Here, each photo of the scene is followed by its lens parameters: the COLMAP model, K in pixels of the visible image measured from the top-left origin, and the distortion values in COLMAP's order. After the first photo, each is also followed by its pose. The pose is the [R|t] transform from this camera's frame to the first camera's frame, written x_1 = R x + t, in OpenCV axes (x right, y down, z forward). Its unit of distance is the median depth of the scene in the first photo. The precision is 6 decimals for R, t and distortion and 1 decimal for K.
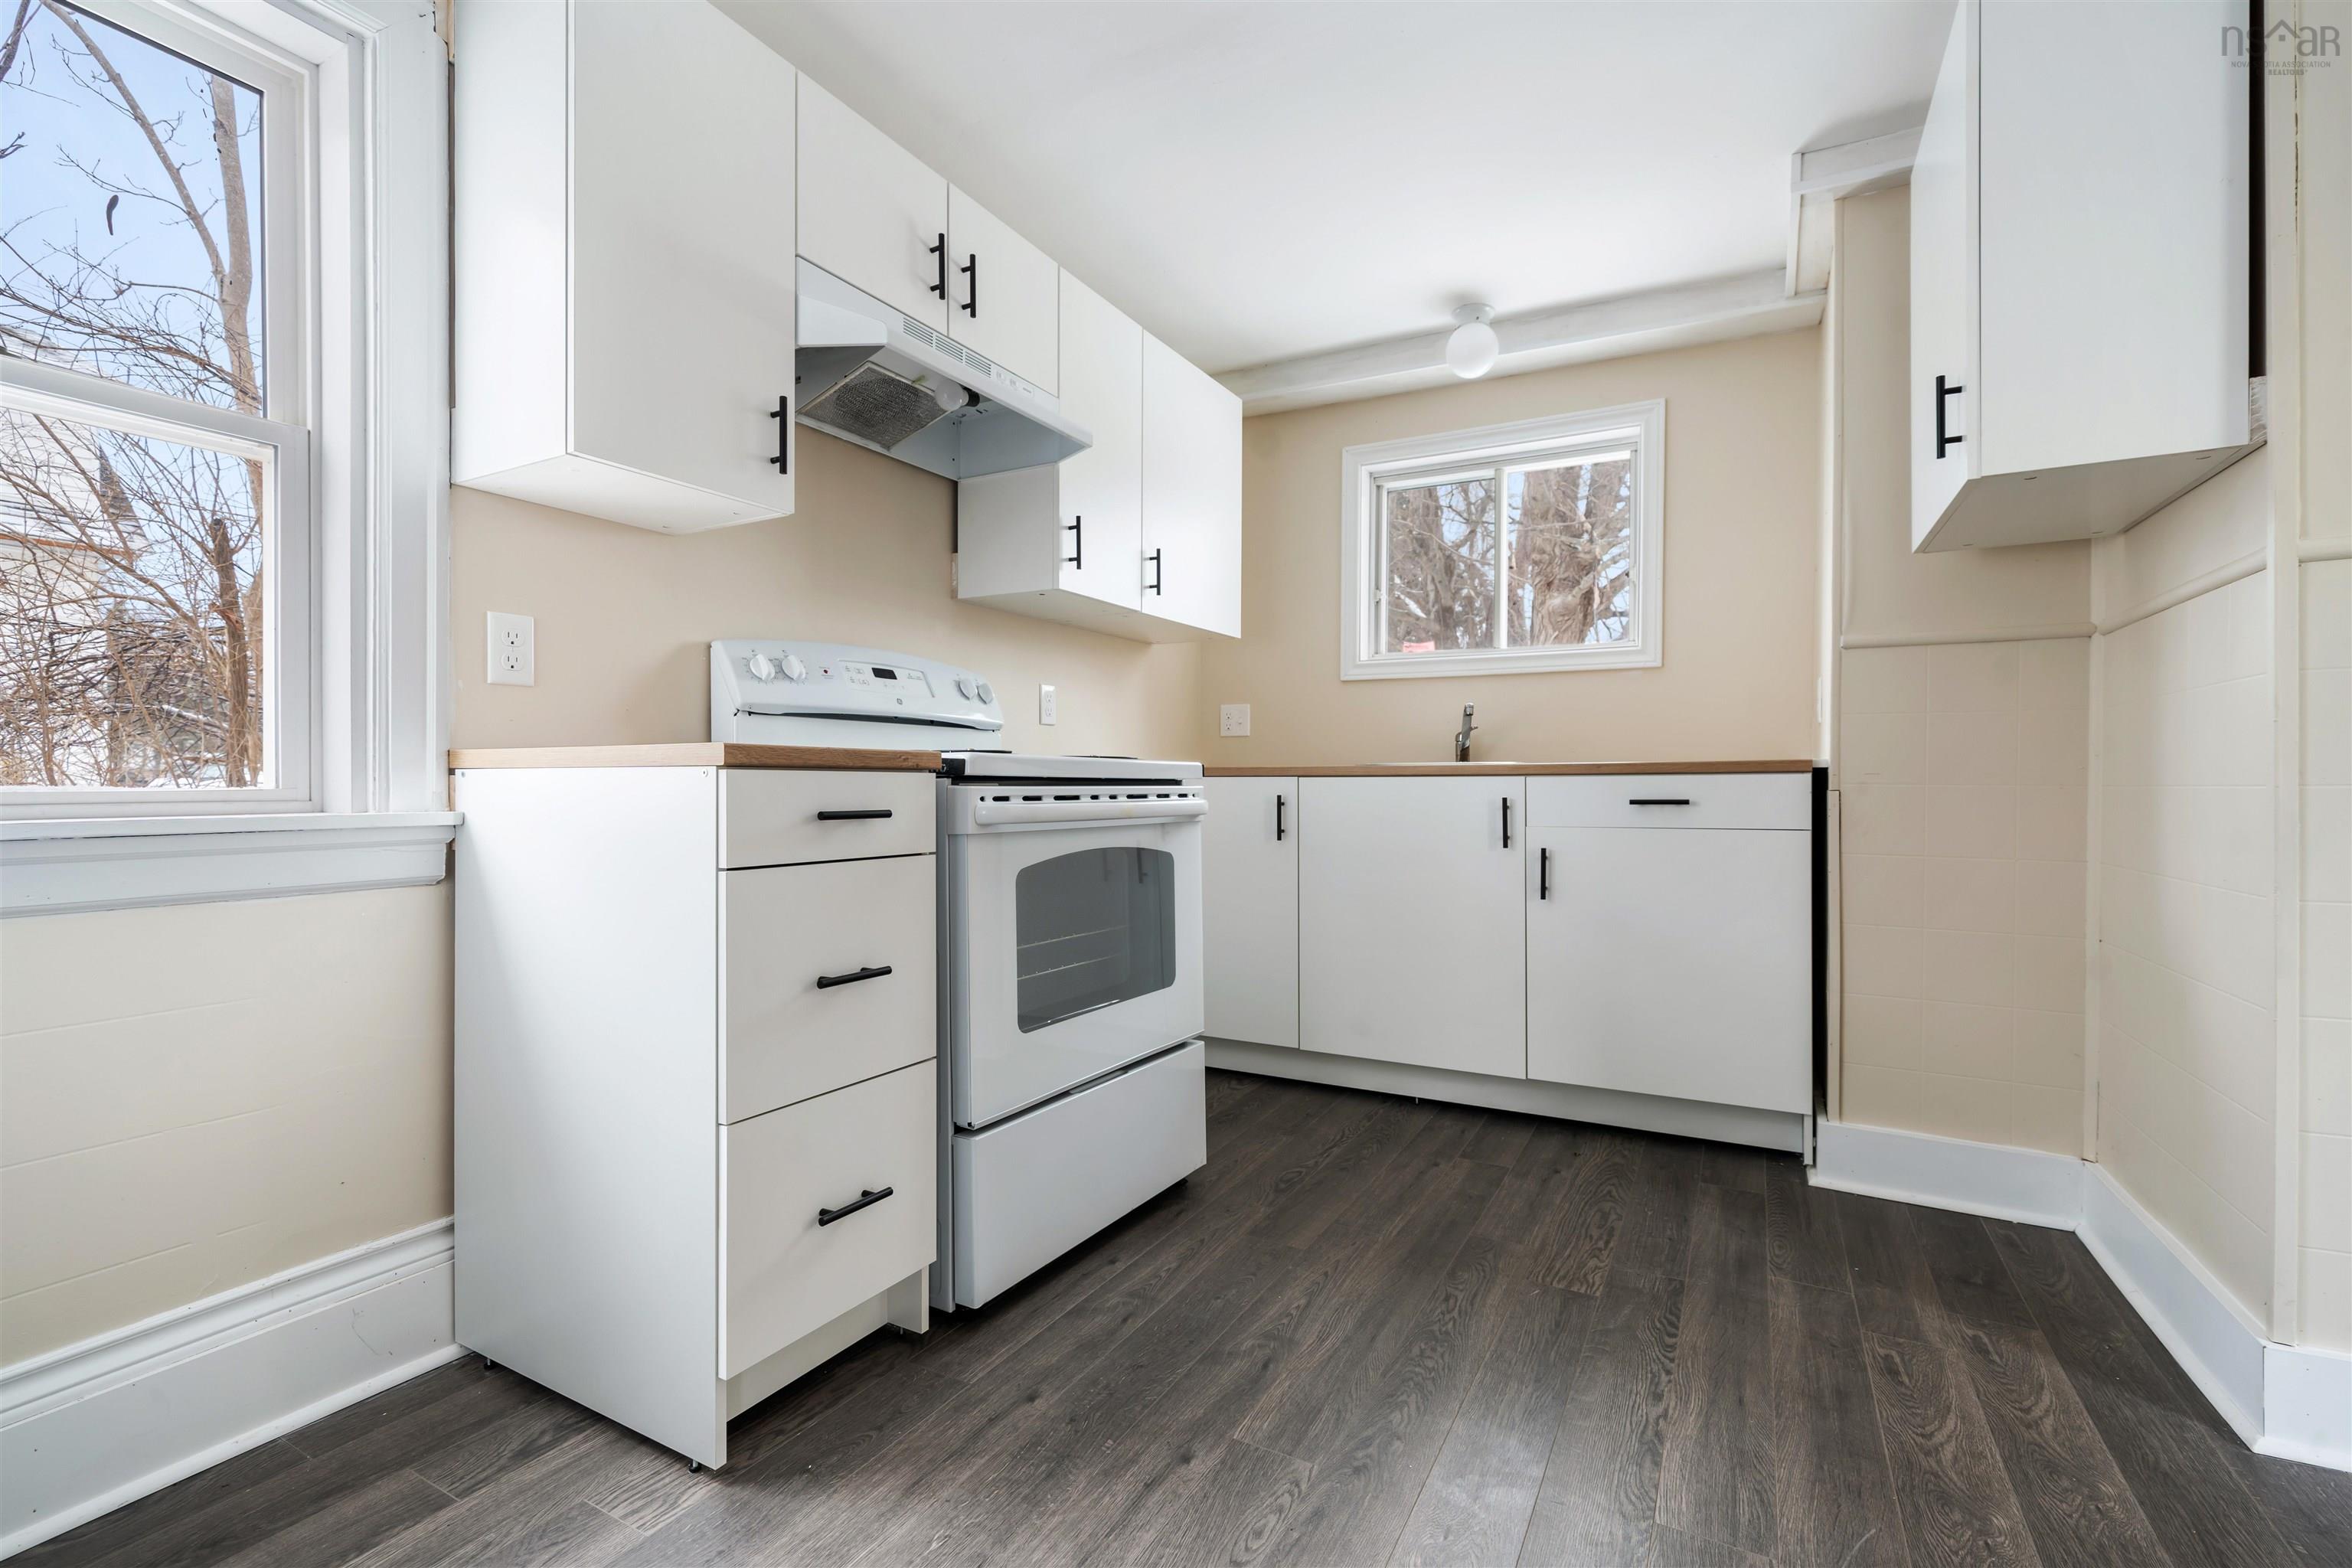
lens RADIAL K [[1028.4, 0, 1178.9], [0, 1028.4, 780.7], [0, 0, 1]] dist [0.002248, -0.000206]
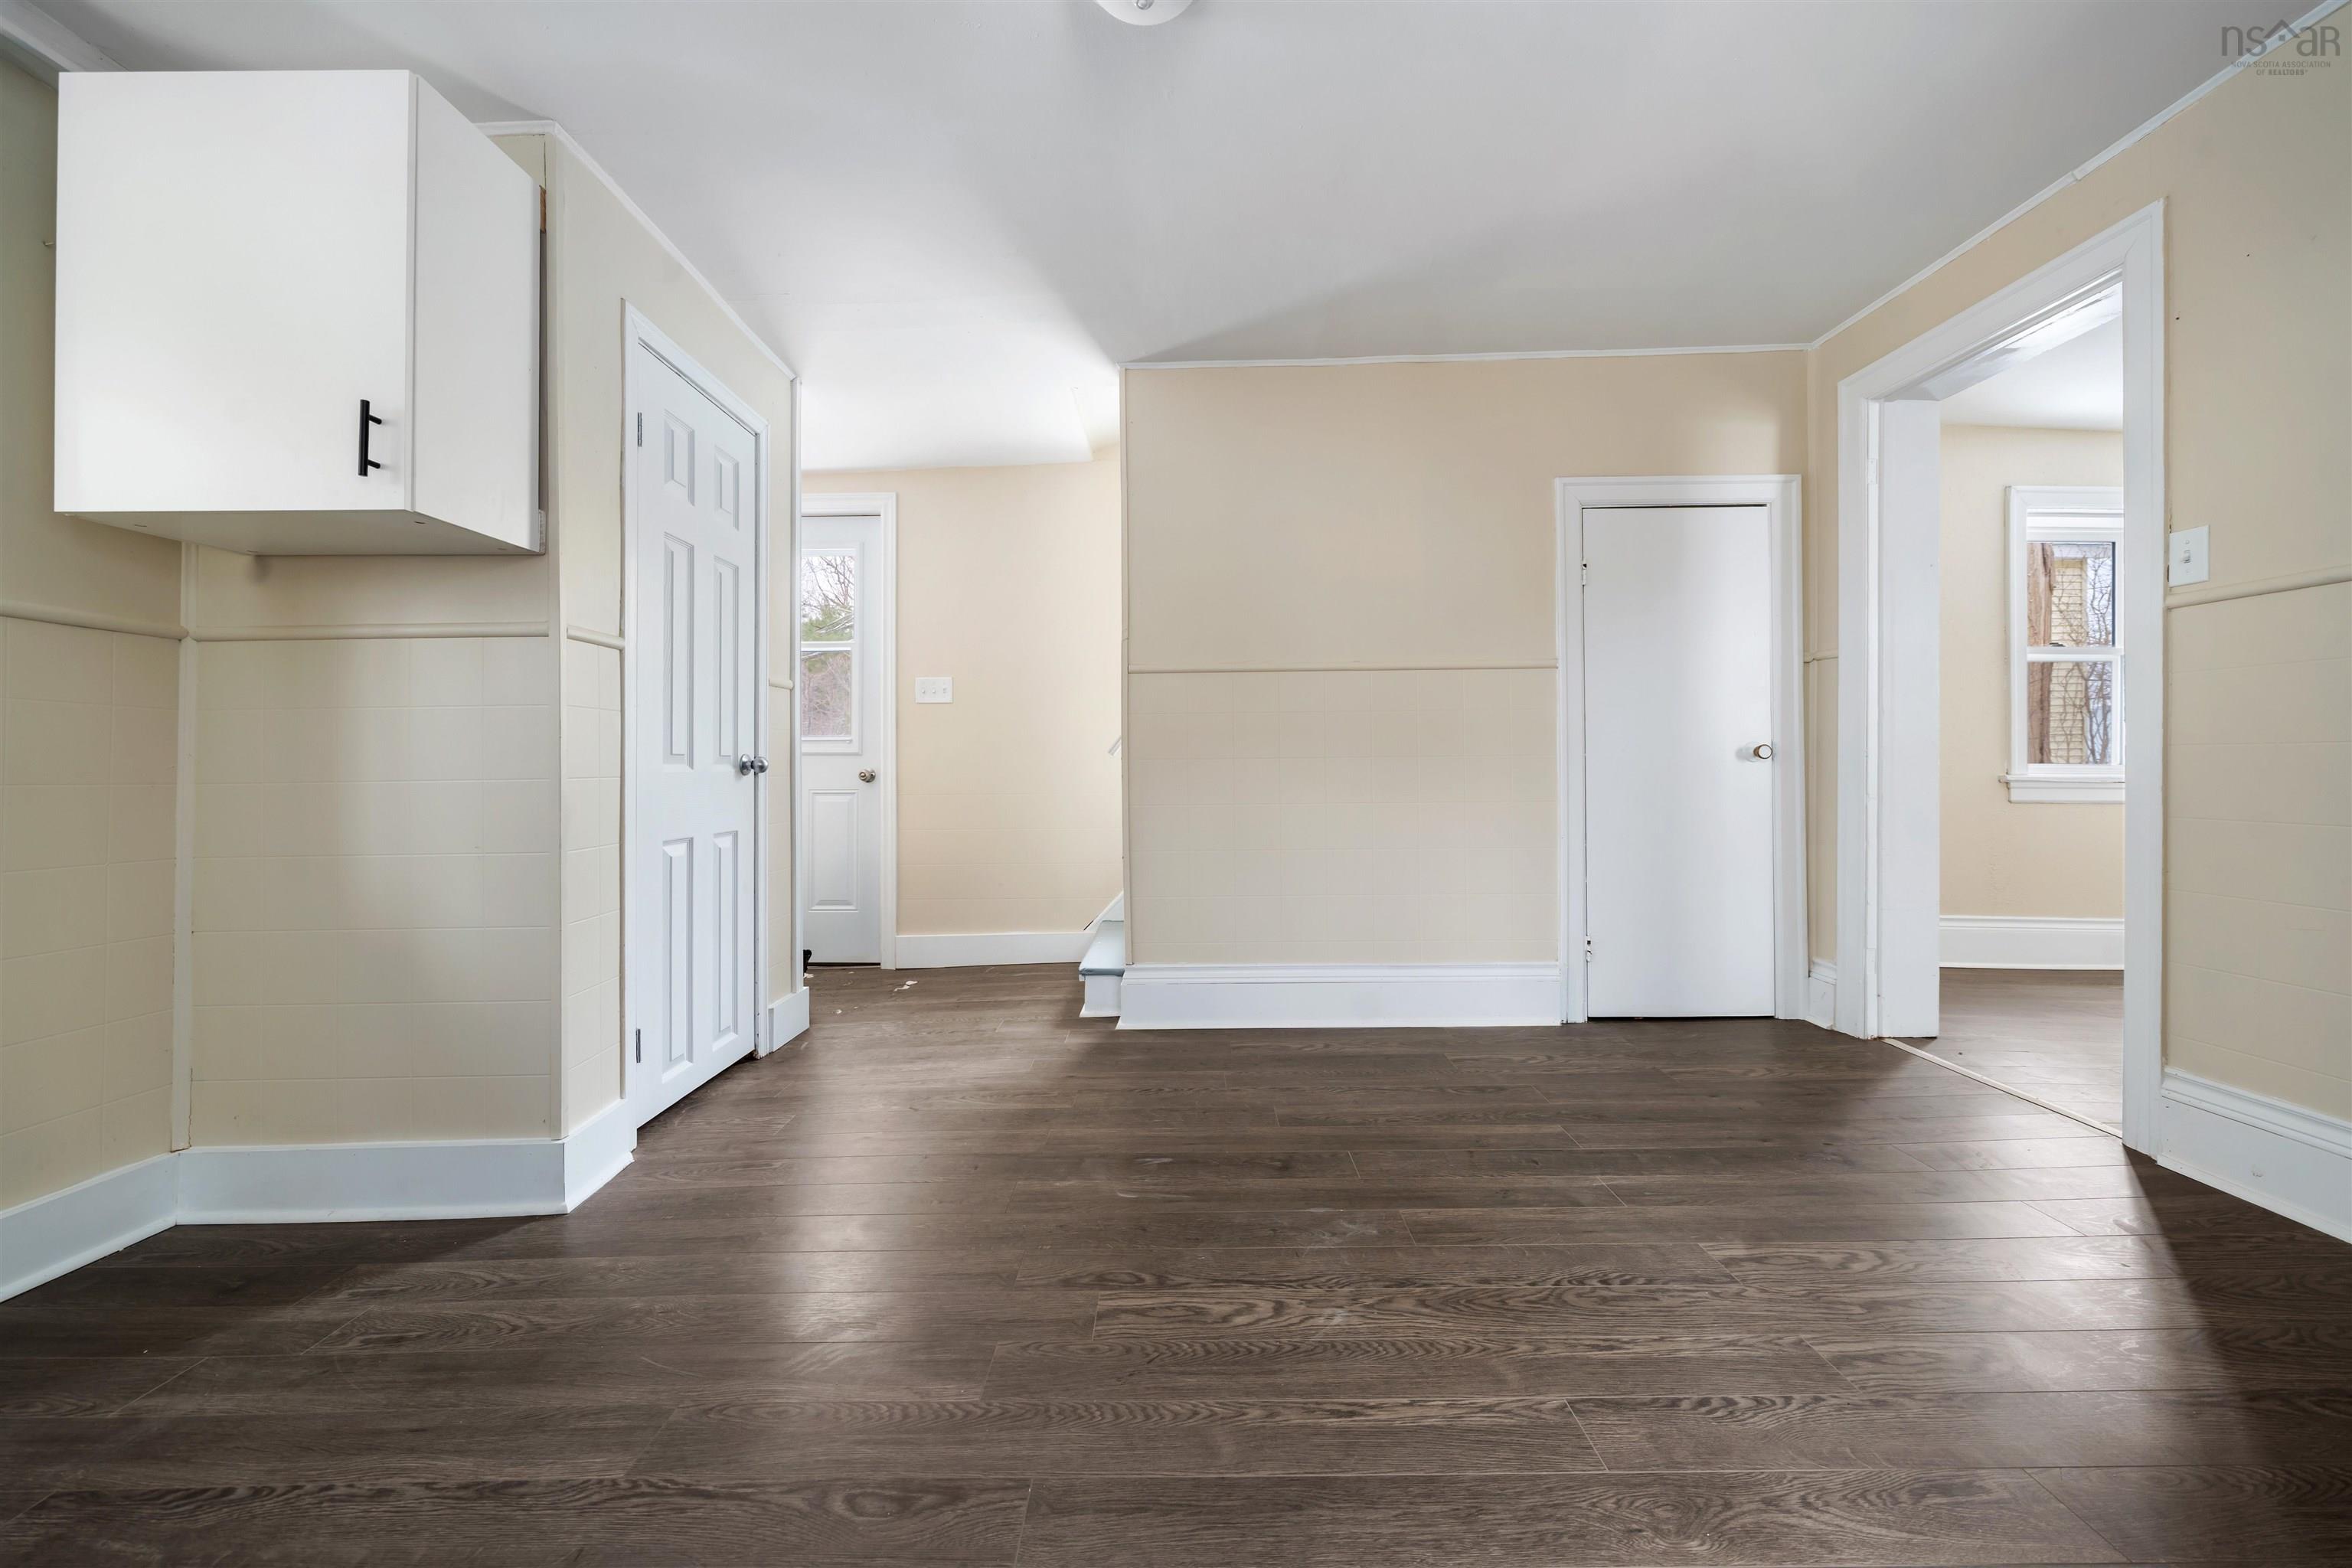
lens RADIAL K [[871.2, 0, 1169.8], [0, 871.2, 751.4], [0, 0, 1]] dist [-0.009325, -0.000054]
pose [[-0.473746, 0.025884, 0.880281, -0.361738], [0.011886, 0.999665, -0.022998, 0.003448], [-0.880581, -0.000432, -0.473895, 0.560480]]
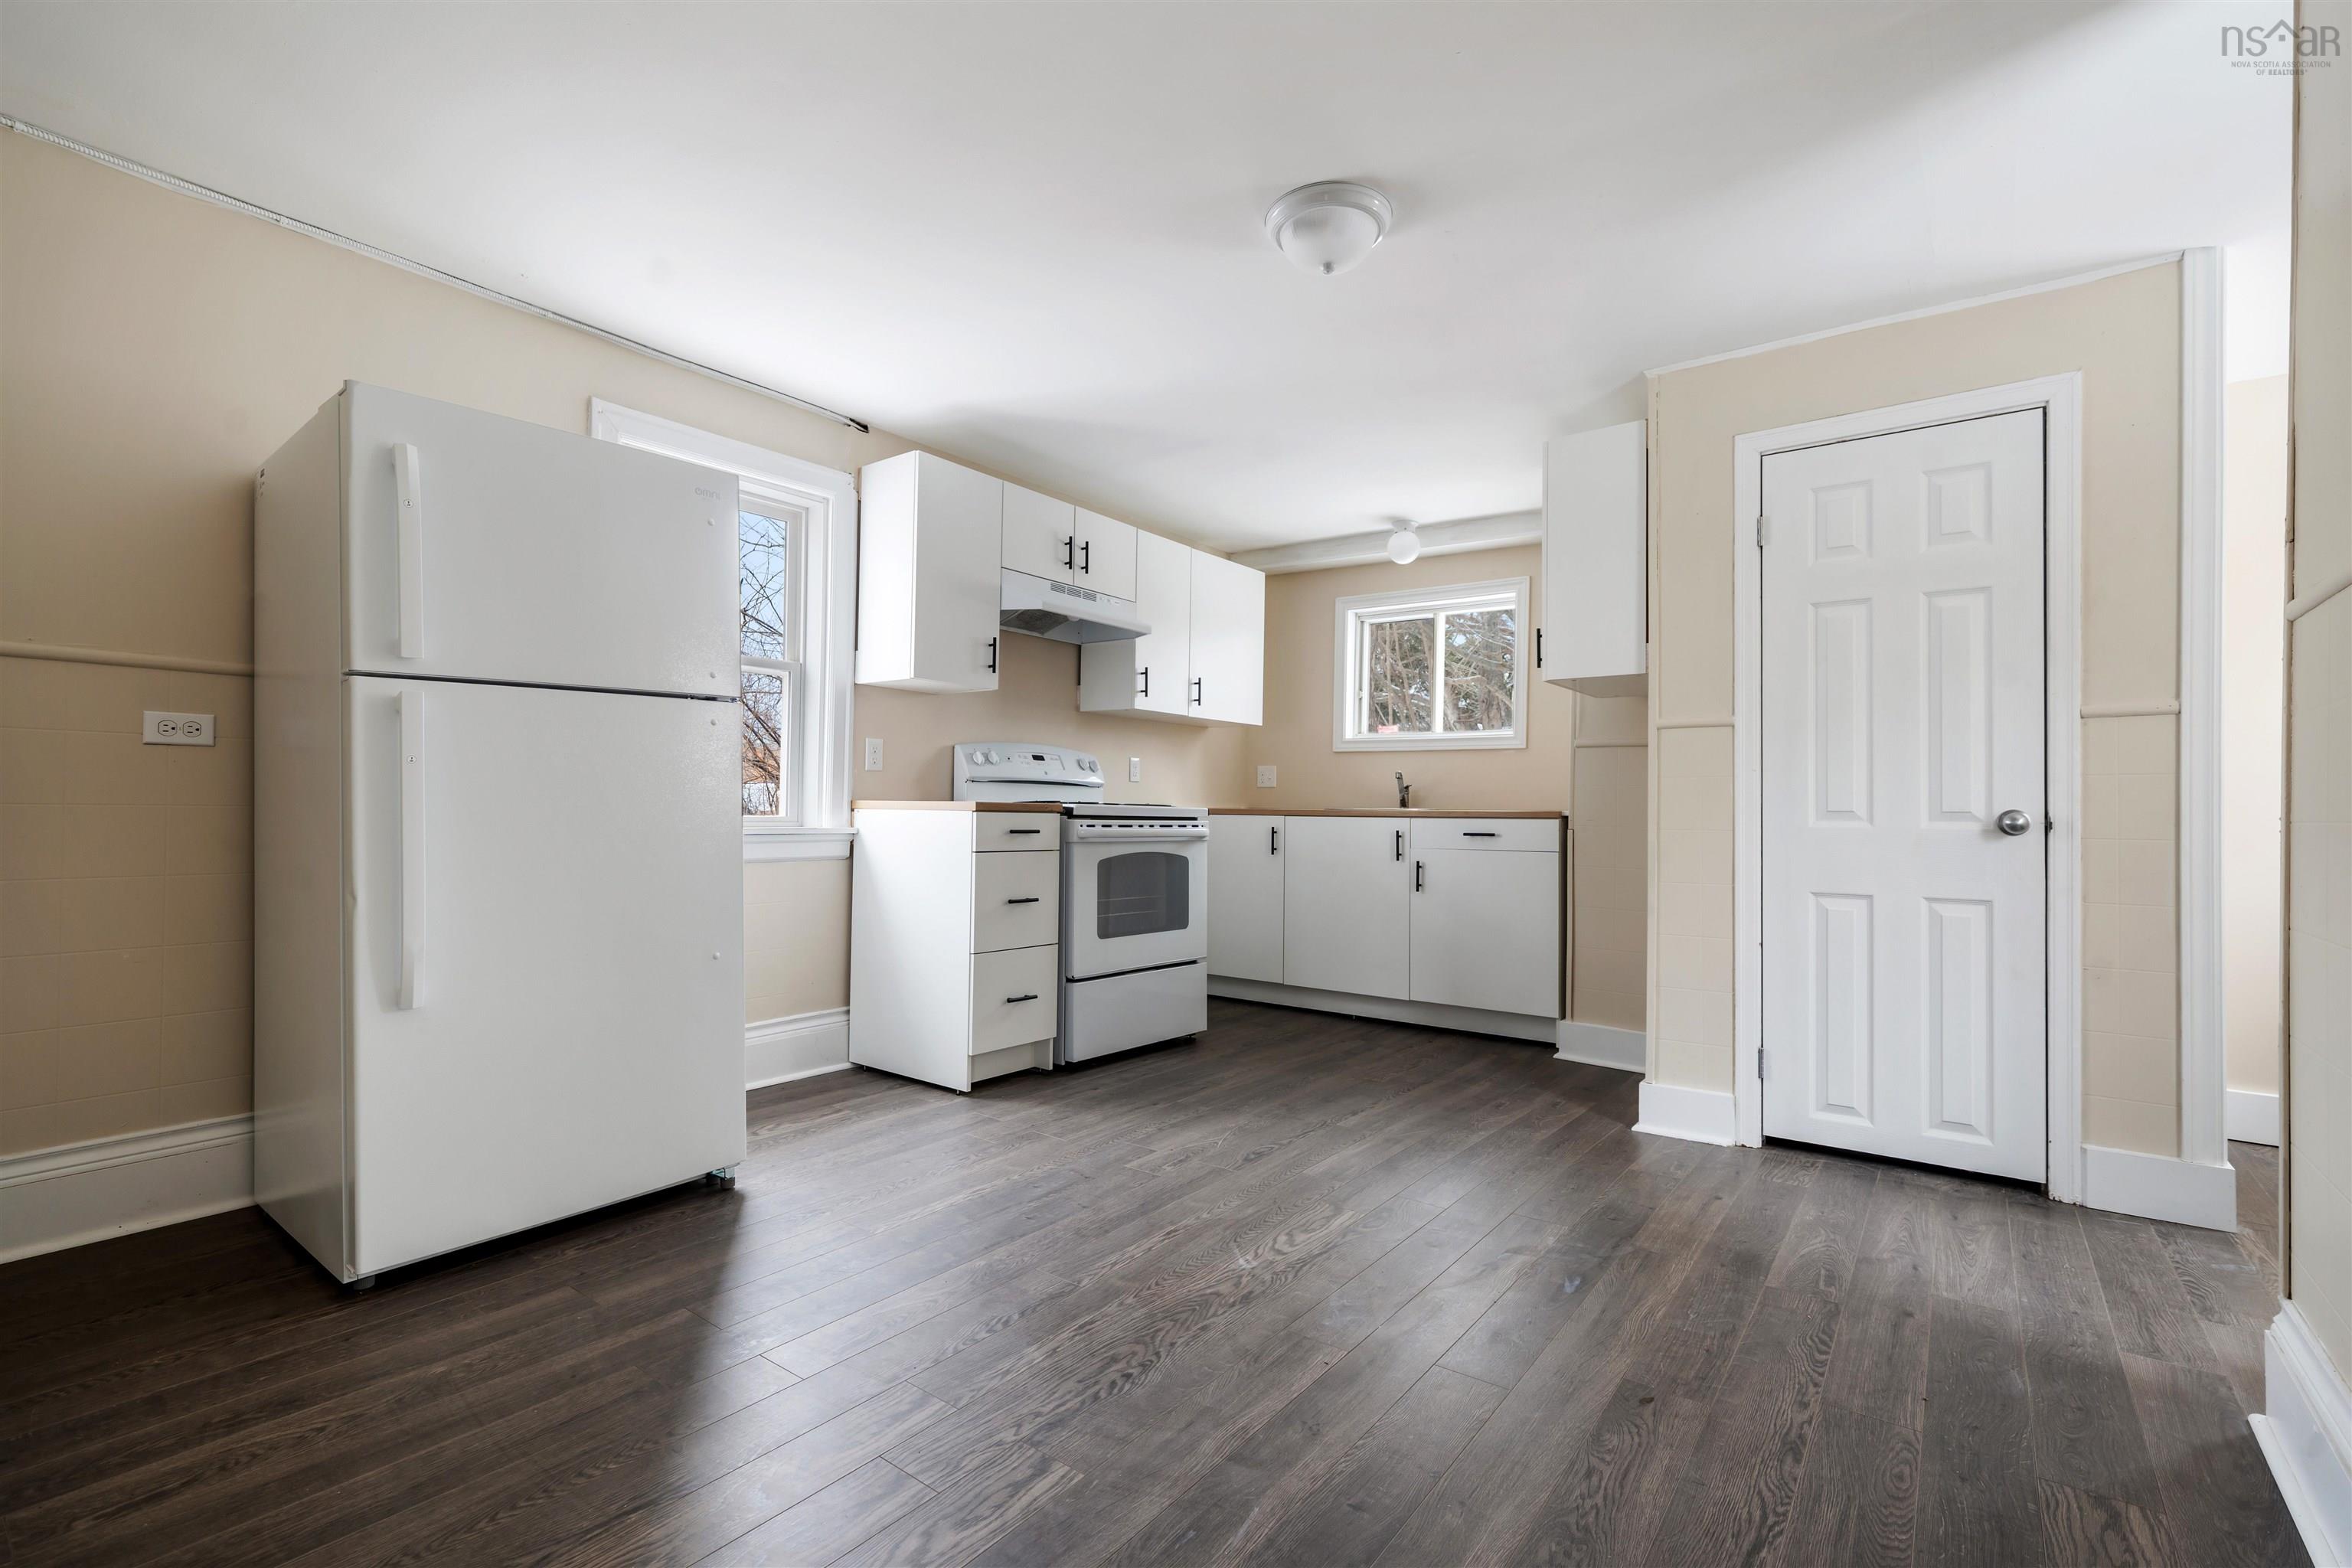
lens RADIAL K [[1014.6, 0, 1175.5], [0, 1014.6, 793.5], [0, 0, 1]] dist [0.000569, -0.000201]
pose [[0.989299, 0.011989, -0.145408, 0.259573], [-0.014517, 0.999761, -0.016339, -0.014897], [0.145178, 0.018275, 0.989237, -0.891958]]
